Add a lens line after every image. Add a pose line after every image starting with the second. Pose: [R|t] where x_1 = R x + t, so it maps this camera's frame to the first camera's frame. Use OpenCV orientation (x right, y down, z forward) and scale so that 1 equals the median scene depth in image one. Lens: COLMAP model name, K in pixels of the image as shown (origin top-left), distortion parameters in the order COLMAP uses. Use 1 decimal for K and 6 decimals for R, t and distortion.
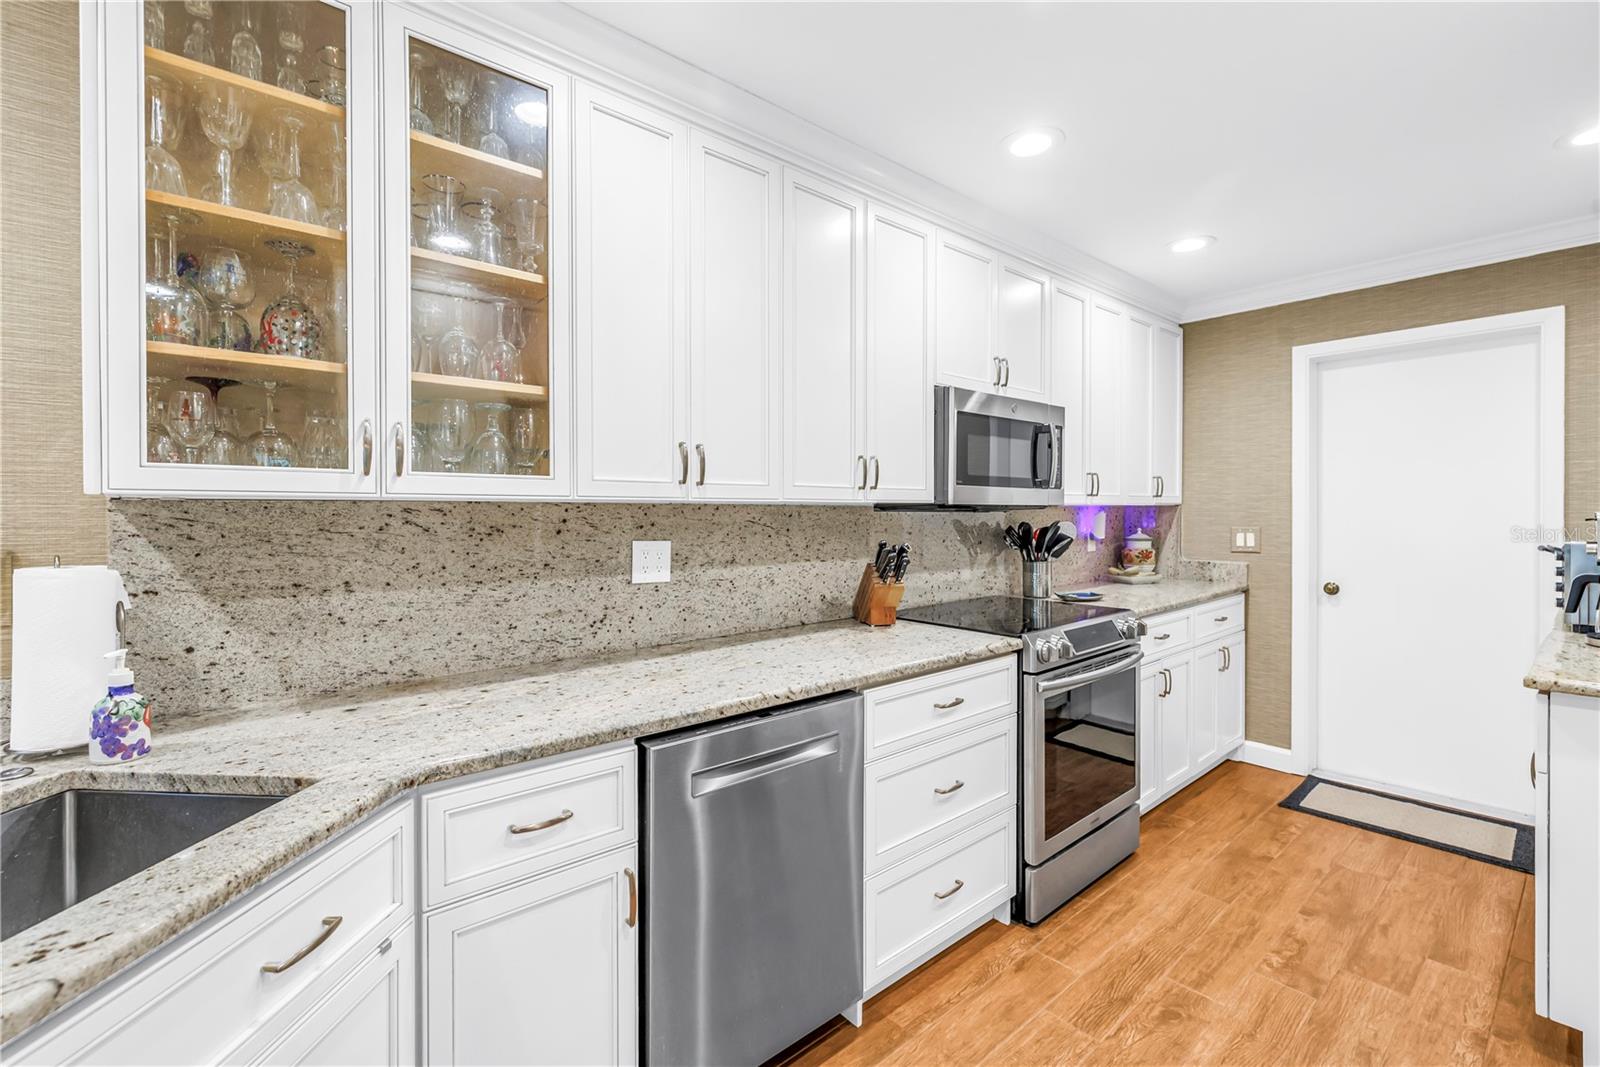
lens RADIAL K [[700.0, 0, 798.3], [0, 700.0, 518.8], [0, 0, 1]] dist [0.001507, 0.000115]
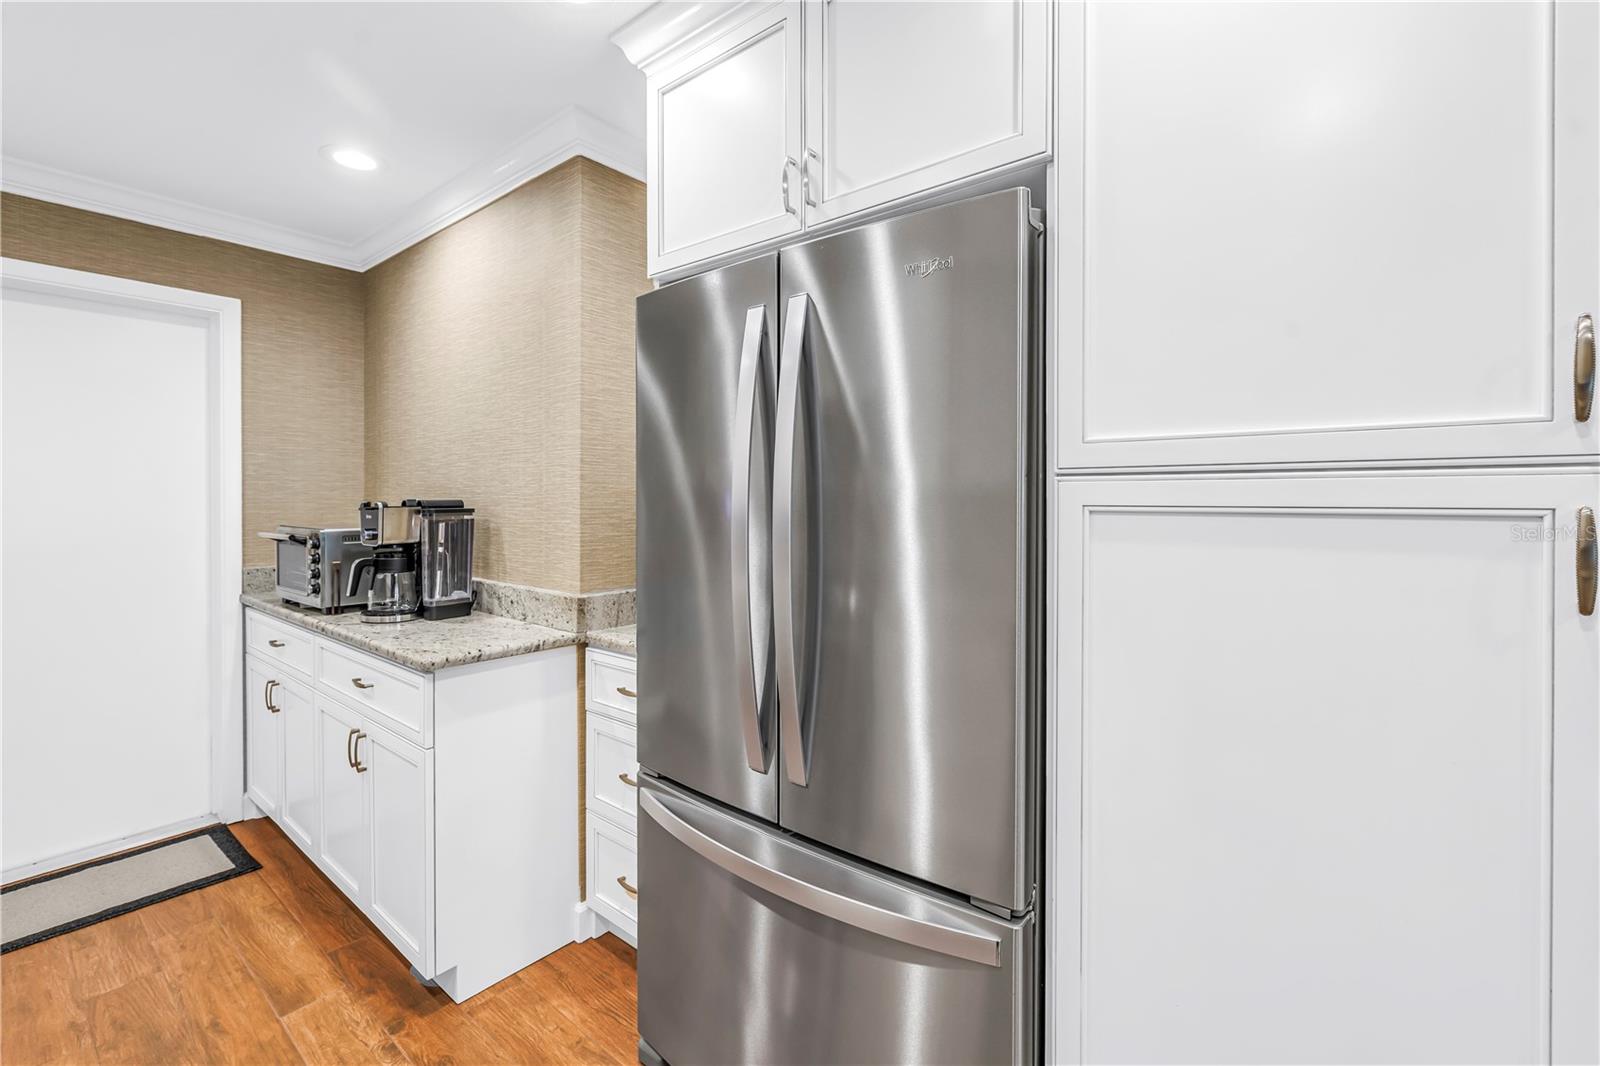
lens RADIAL K [[700.0, 0, 779.2], [0, 700.0, 502.6], [0, 0, 1]] dist [0.001507, 0.000115]
pose [[-0.150997, -0.005911, 0.988517, -0.037726], [0.015504, 0.999845, 0.008347, -0.005539], [-0.988413, 0.016586, -0.150882, 0.408194]]
